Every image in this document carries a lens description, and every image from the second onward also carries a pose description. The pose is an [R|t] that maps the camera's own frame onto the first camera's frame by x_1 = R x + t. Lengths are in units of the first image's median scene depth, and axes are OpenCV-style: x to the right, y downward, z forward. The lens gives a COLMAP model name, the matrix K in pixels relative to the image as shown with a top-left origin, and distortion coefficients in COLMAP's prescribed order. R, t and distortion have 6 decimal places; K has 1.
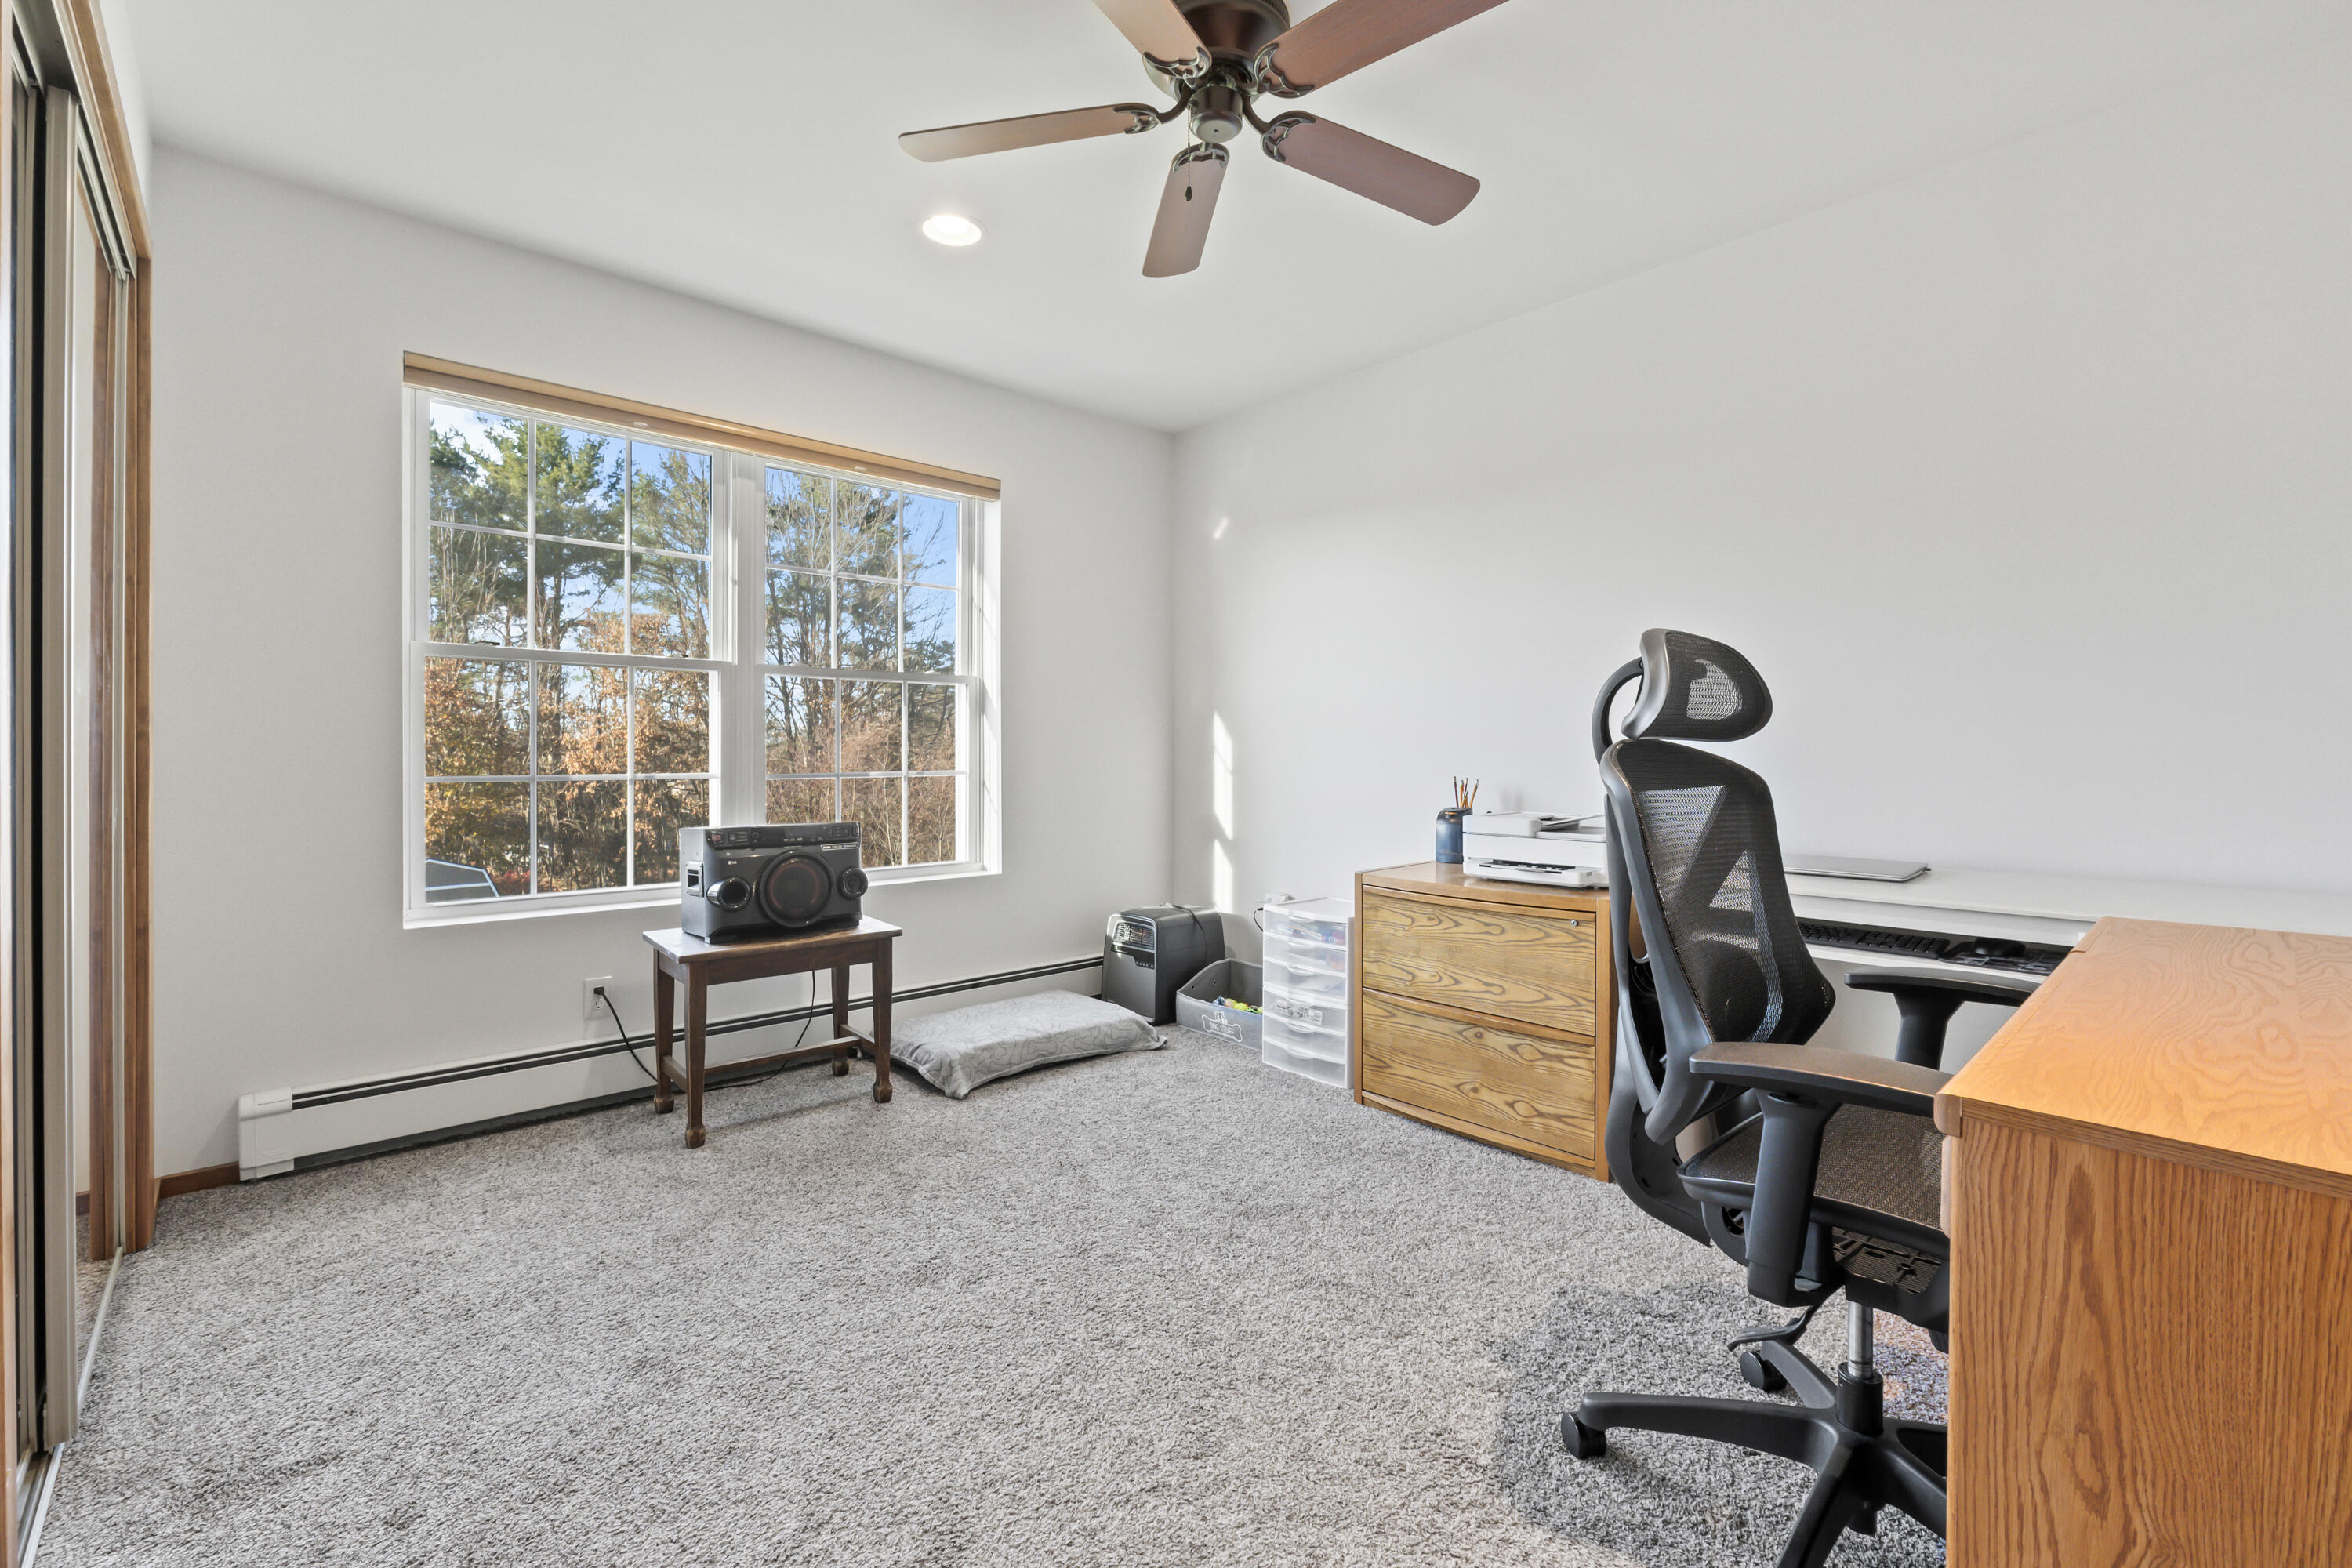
lens RADIAL K [[1009.6, 0, 1173.7], [0, 1009.6, 749.5], [0, 0, 1]] dist [-0.002756, -0.000271]
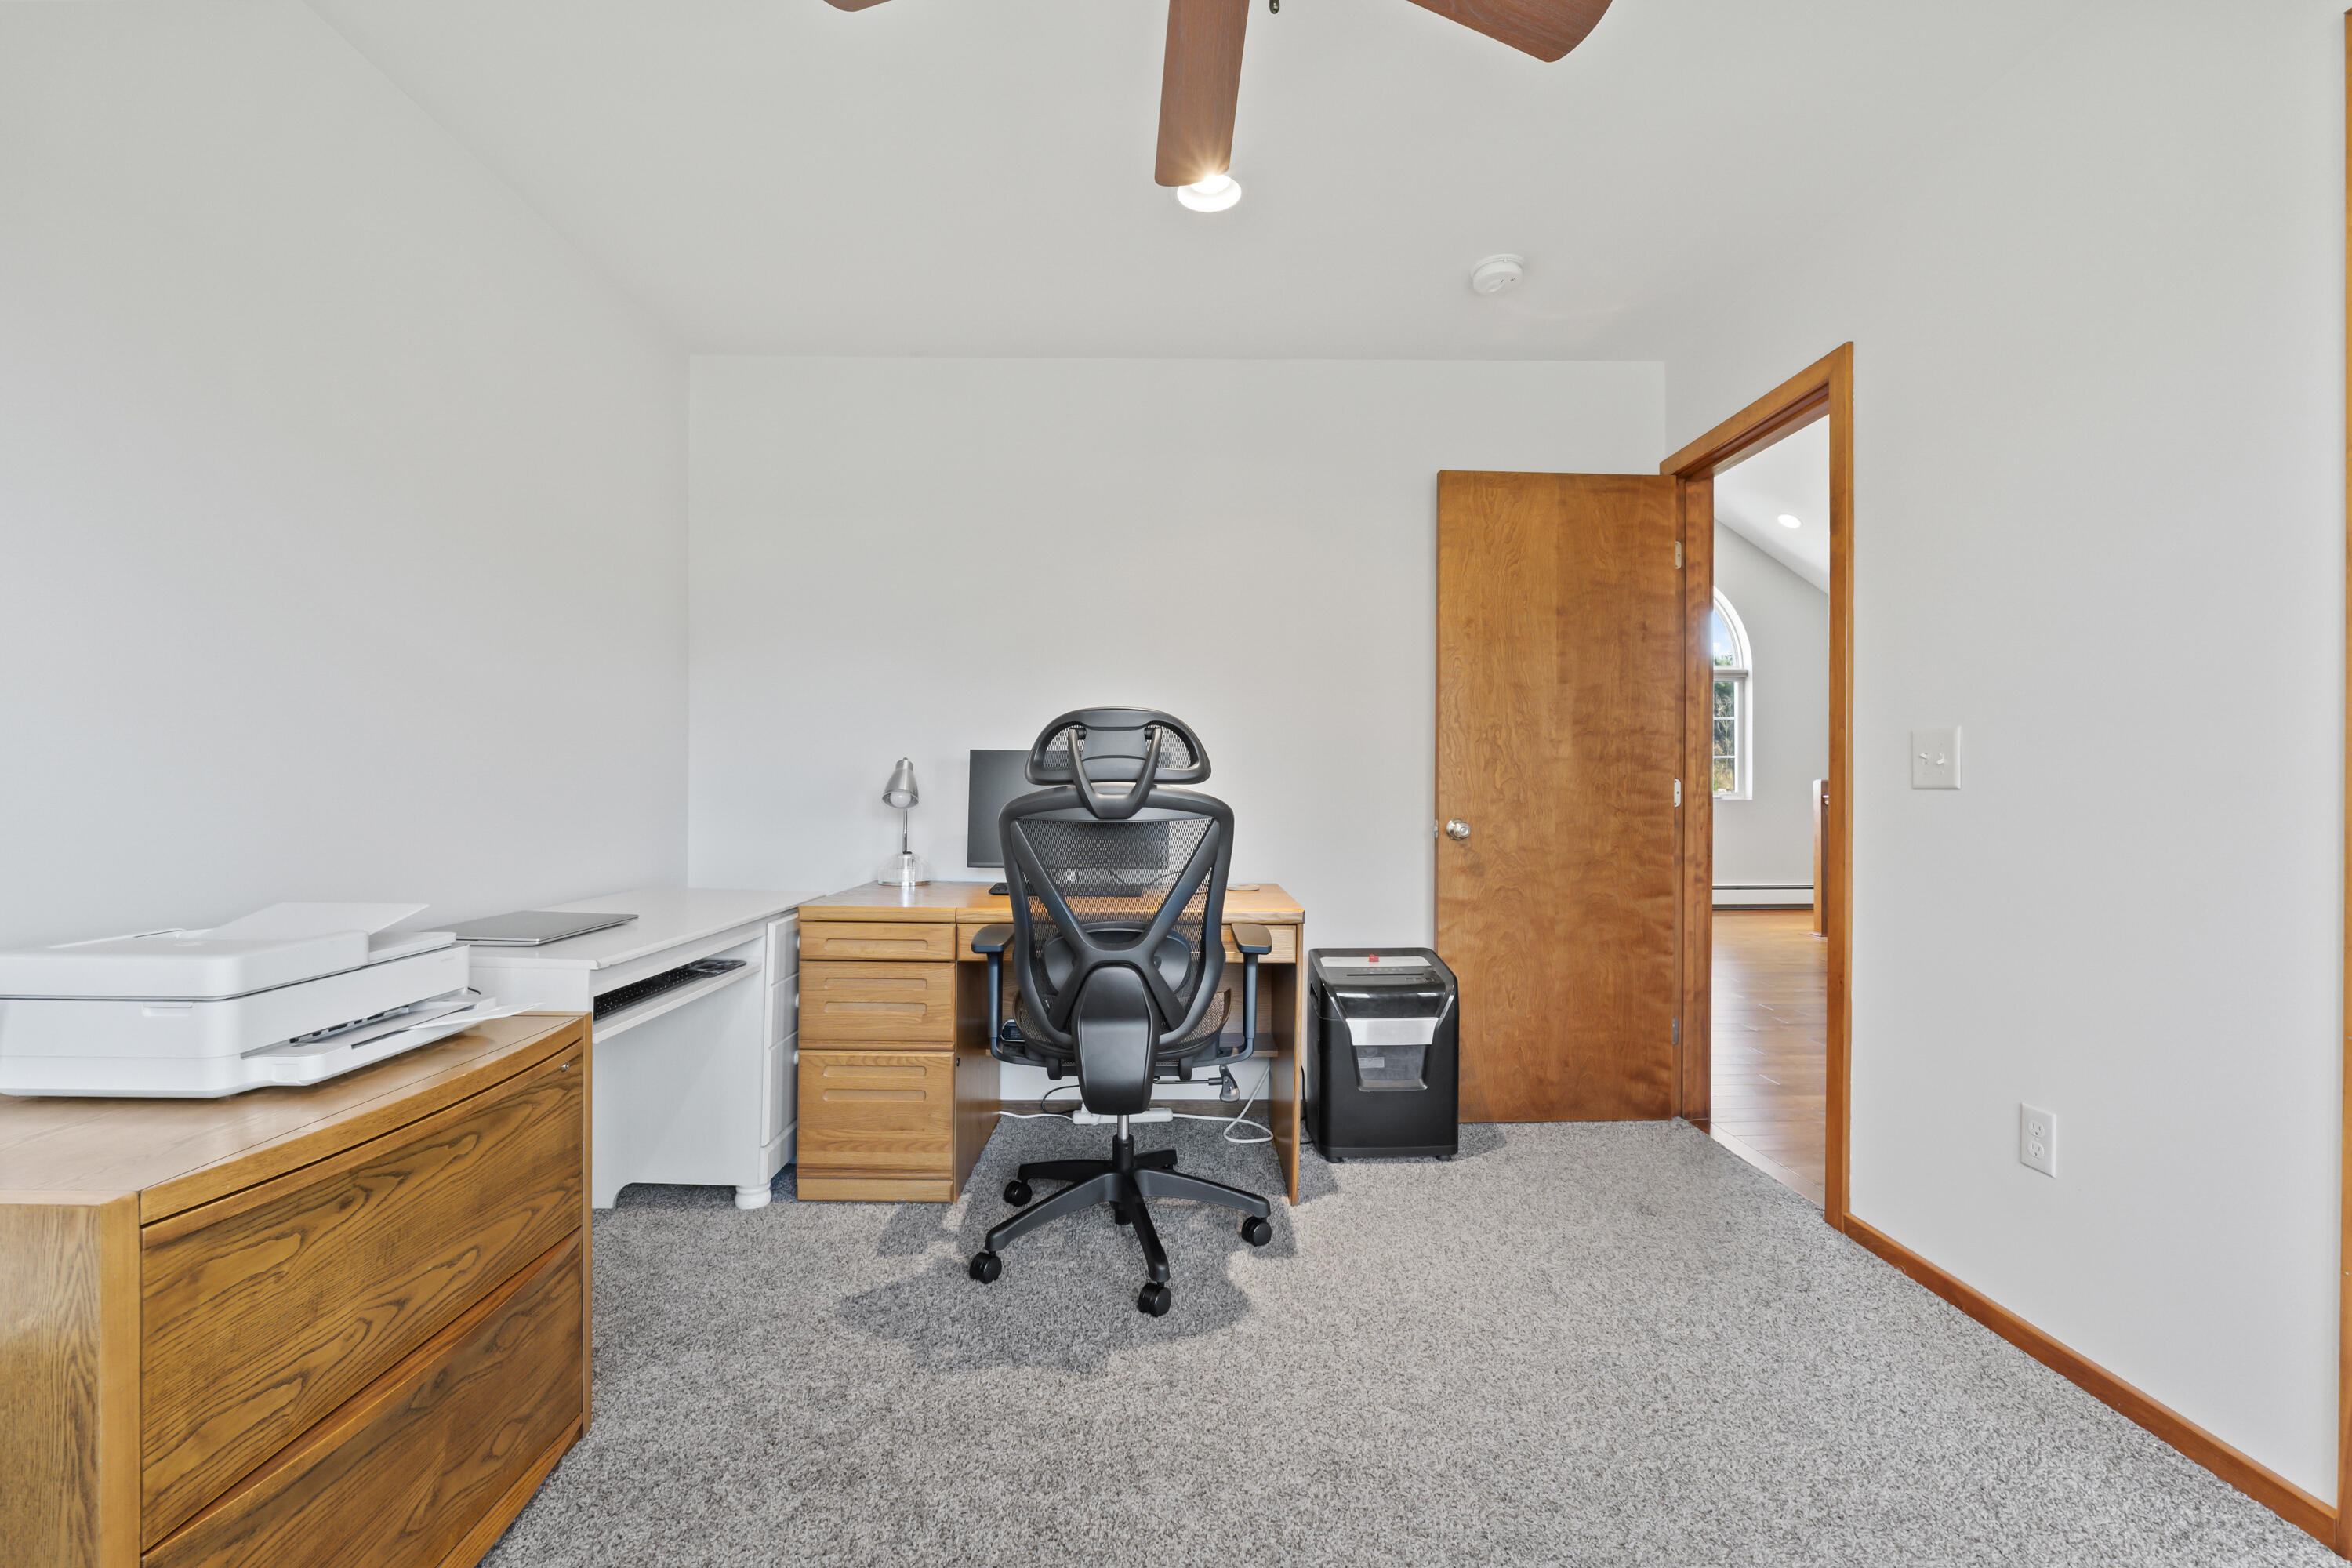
lens RADIAL K [[1009.6, 0, 1173.7], [0, 1009.6, 749.5], [0, 0, 1]] dist [-0.002756, -0.000271]
pose [[-0.745190, 0.010650, 0.666768, -0.288150], [-0.011052, 0.999538, -0.028318, -0.012926], [-0.666761, -0.028471, -0.744728, 1.104932]]
